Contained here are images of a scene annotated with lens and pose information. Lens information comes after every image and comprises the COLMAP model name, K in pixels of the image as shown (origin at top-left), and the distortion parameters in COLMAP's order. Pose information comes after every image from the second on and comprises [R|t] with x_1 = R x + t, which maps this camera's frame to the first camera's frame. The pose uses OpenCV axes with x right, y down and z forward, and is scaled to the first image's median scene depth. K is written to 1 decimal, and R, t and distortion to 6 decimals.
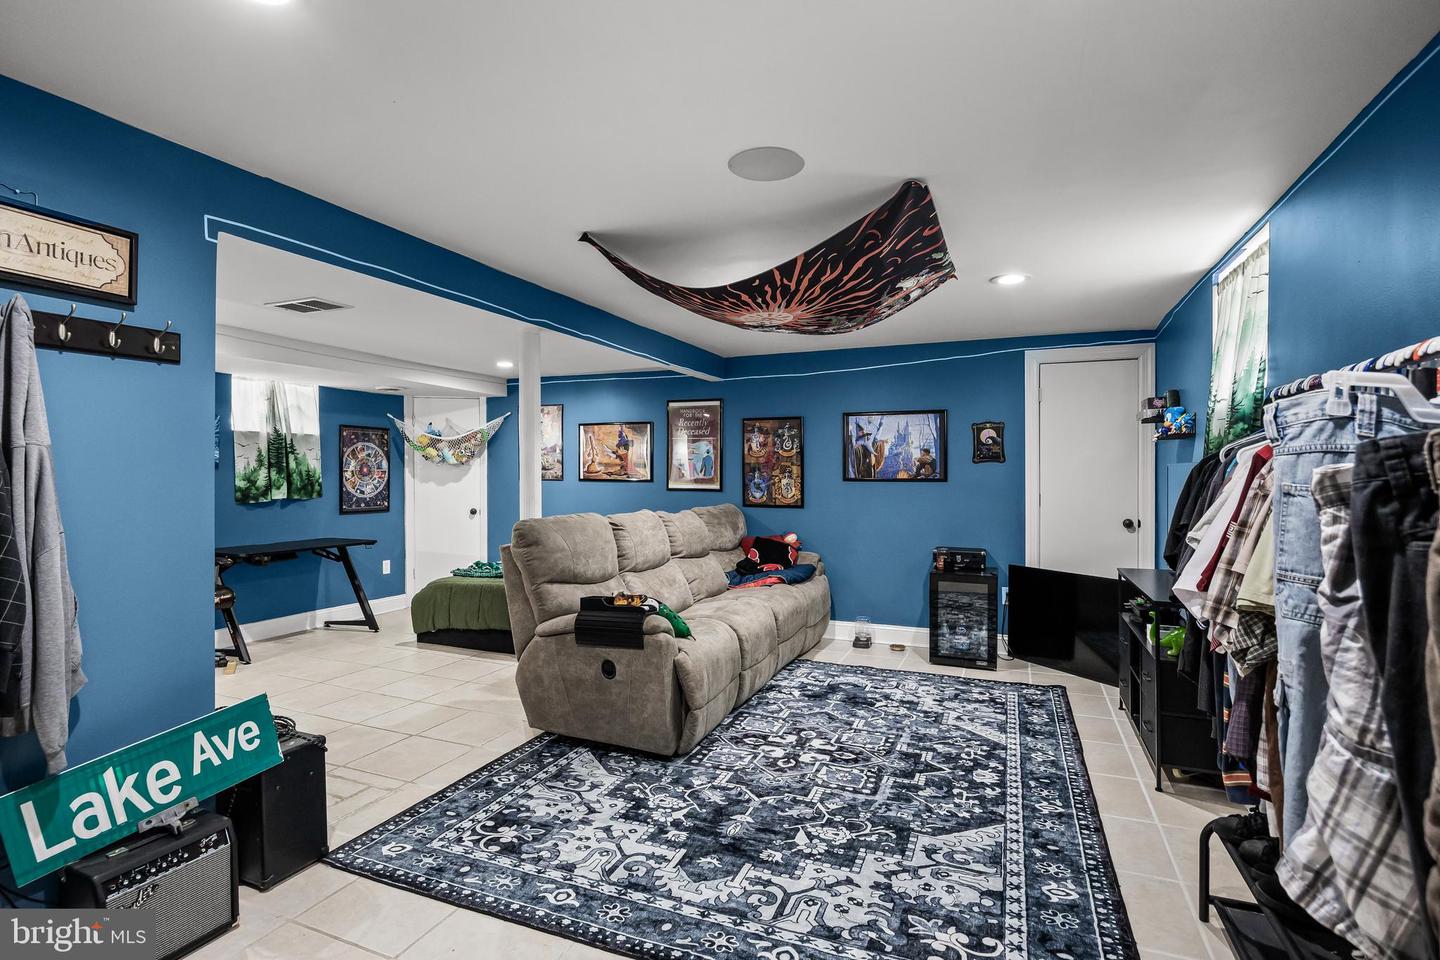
lens RADIAL K [[693.9, 0, 720.4], [0, 693.9, 453.0], [0, 0, 1]] dist [-0.011489, 0.001825]
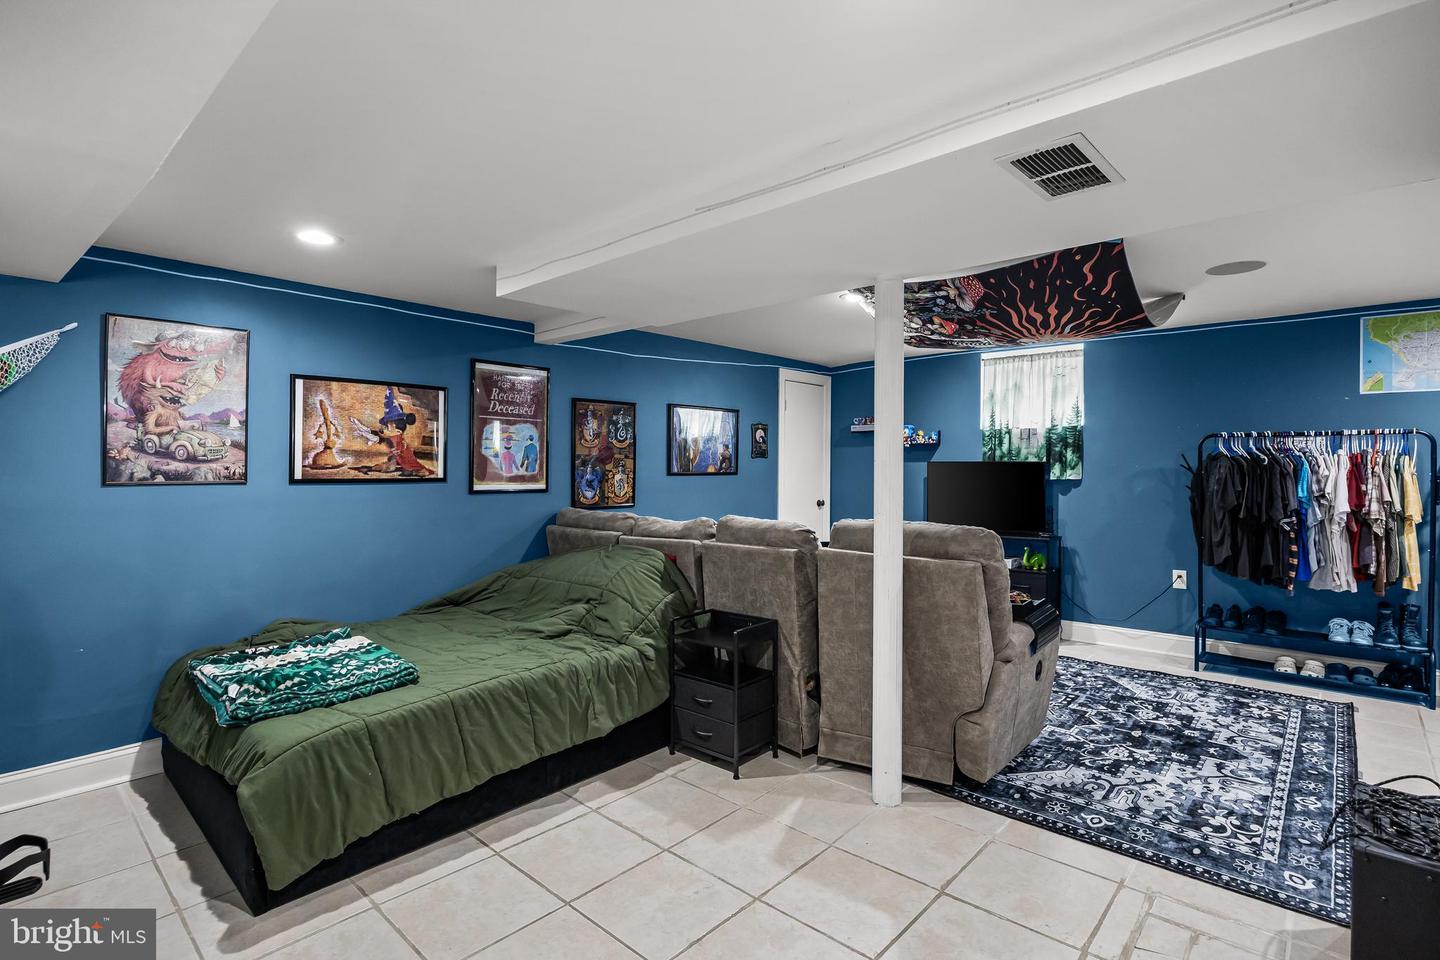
lens RADIAL K [[693.9, 0, 720.4], [0, 693.9, 453.0], [0, 0, 1]] dist [-0.011489, 0.001825]
pose [[0.336232, 0.014605, 0.941666, -0.744718], [-0.029861, 0.999542, -0.004841, 0.012999], [-0.941306, -0.026492, 0.336514, 0.664552]]
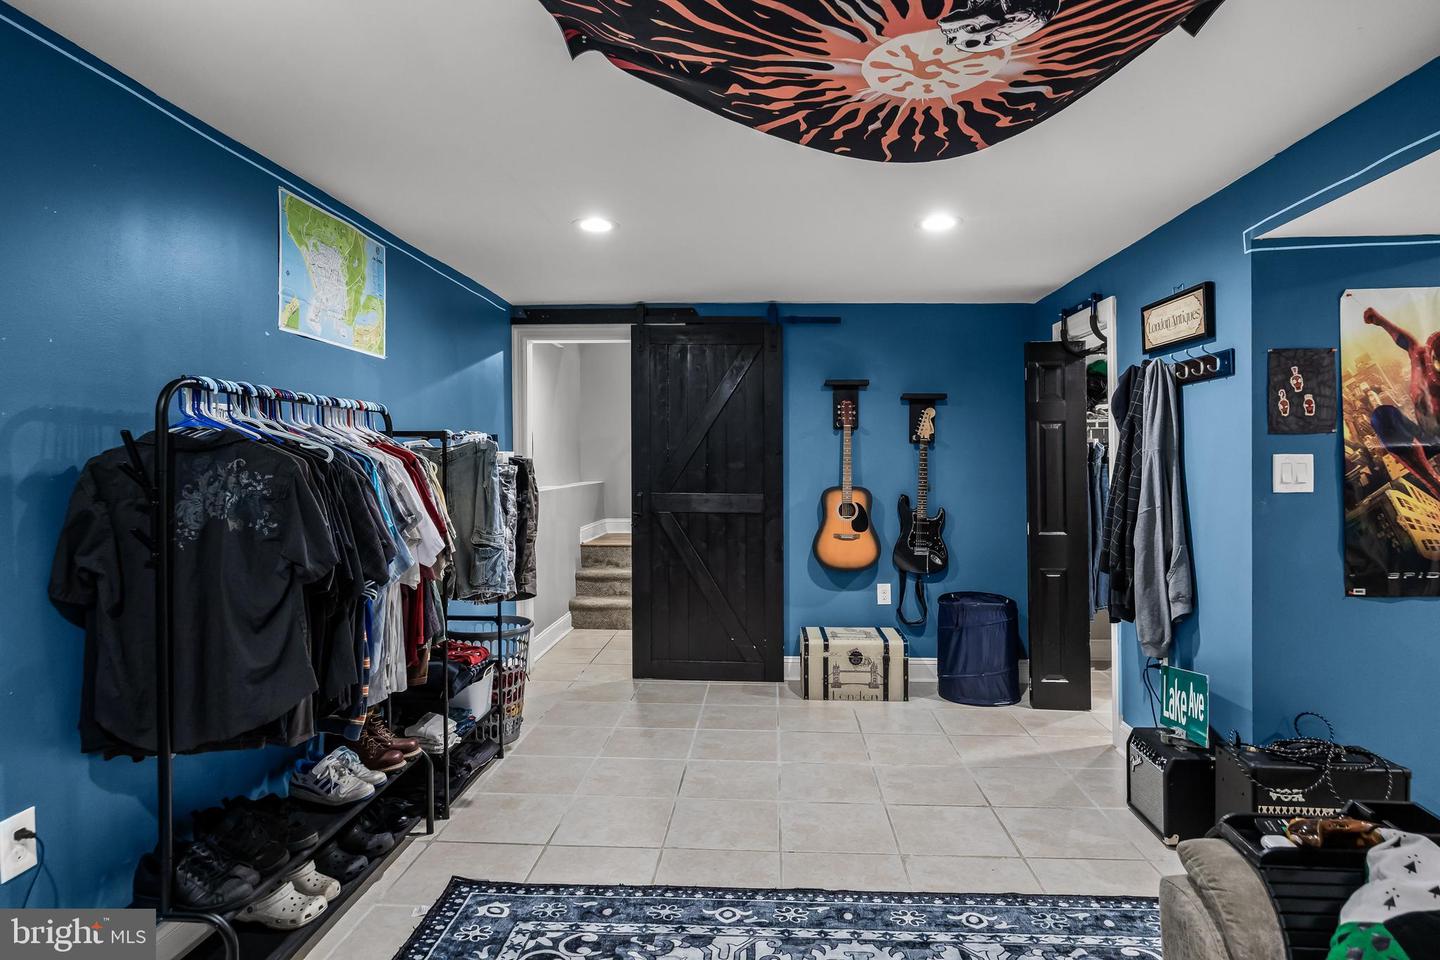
lens RADIAL K [[807.4, 0, 720.0], [0, 807.4, 480.0], [0, 0, 1]] dist [-0.004113, -0.001107]
pose [[-0.942598, 0.005951, -0.333877, 0.188636], [0.013166, 0.999726, -0.019350, 0.024512], [0.333670, -0.022635, -0.942418, 0.793822]]
